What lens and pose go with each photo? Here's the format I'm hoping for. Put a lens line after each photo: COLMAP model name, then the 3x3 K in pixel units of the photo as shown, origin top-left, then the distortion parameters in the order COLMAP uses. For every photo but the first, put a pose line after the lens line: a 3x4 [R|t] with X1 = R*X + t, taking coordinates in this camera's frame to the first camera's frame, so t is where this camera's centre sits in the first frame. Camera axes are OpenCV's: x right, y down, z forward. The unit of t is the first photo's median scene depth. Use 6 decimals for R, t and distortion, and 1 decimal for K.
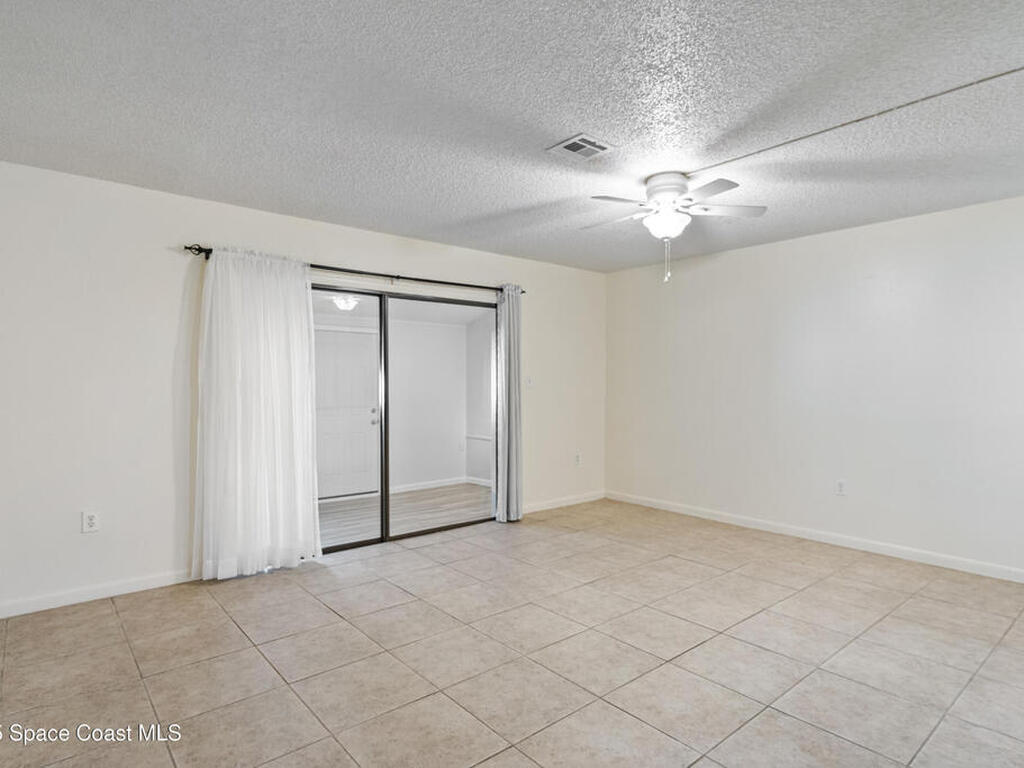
lens RADIAL K [[565.9, 0, 512.0], [0, 565.9, 384.0], [0, 0, 1]] dist [0.002659, 0.001930]
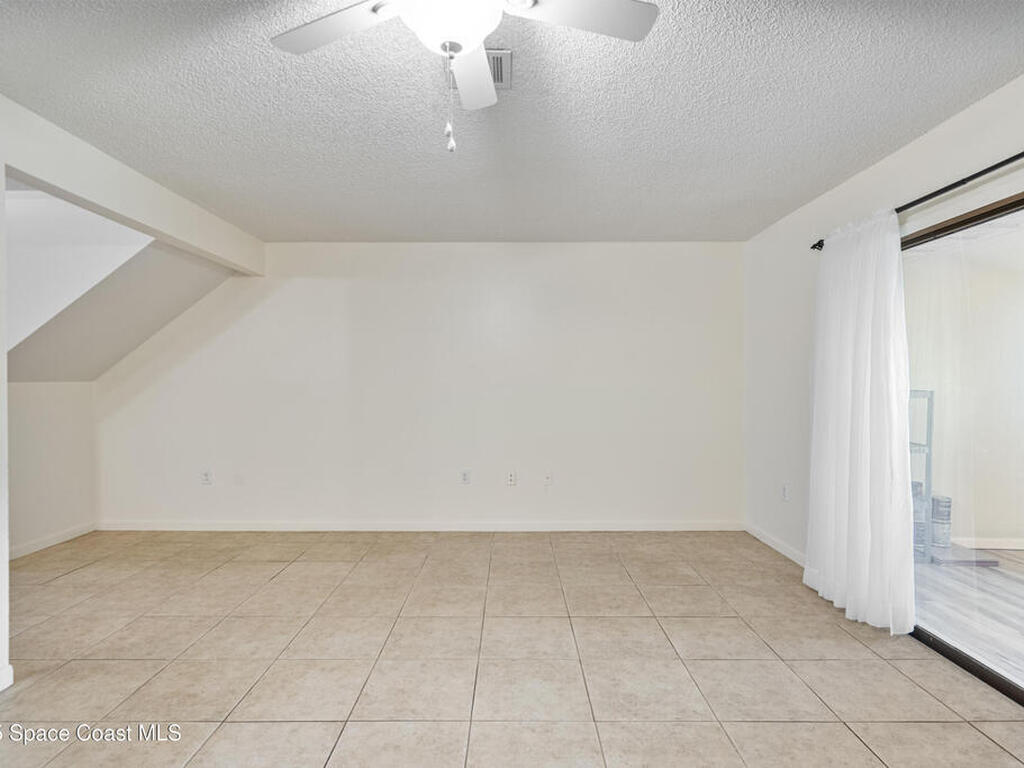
lens RADIAL K [[565.9, 0, 512.0], [0, 565.9, 384.0], [0, 0, 1]] dist [0.002659, 0.001930]
pose [[-0.649102, 0.004230, -0.760690, 0.567139], [0.001055, 0.999989, 0.004661, 0.000171], [0.760701, 0.002223, -0.649099, 1.310253]]
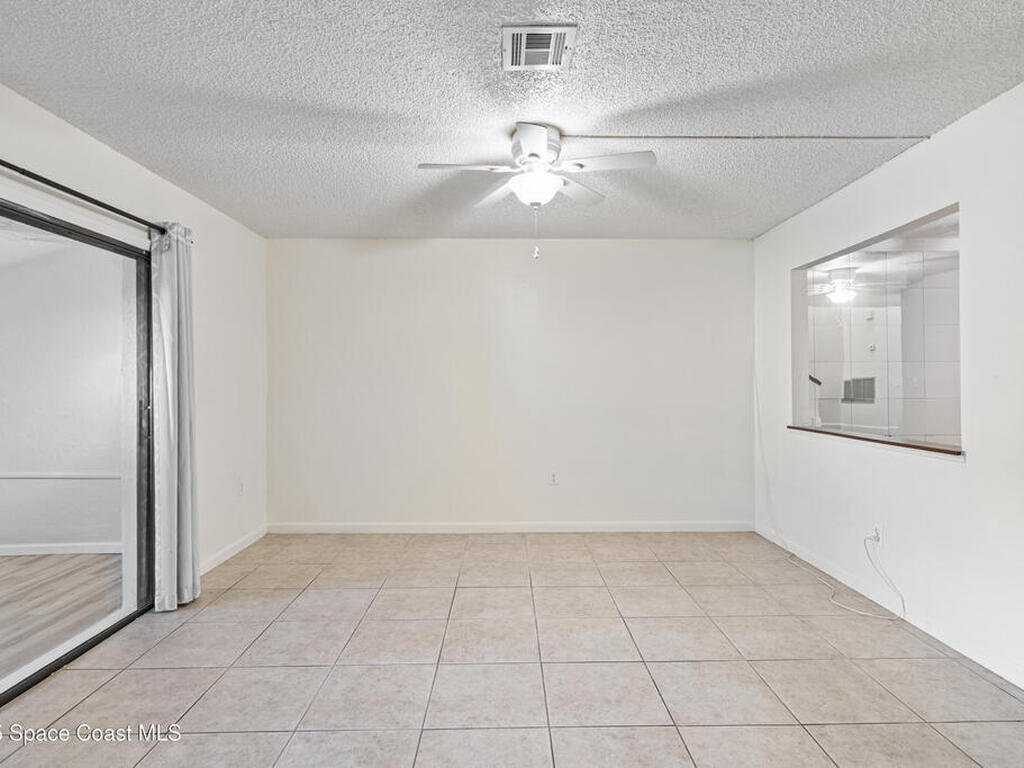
lens RADIAL K [[552.9, 0, 509.4], [0, 552.9, 367.7], [0, 0, 1]] dist [-0.000733, 0.000586]
pose [[0.641806, 0.016622, 0.766687, -0.369484], [0.006841, 0.999601, -0.027398, 0.003585], [-0.766837, 0.022829, 0.641436, 0.511525]]
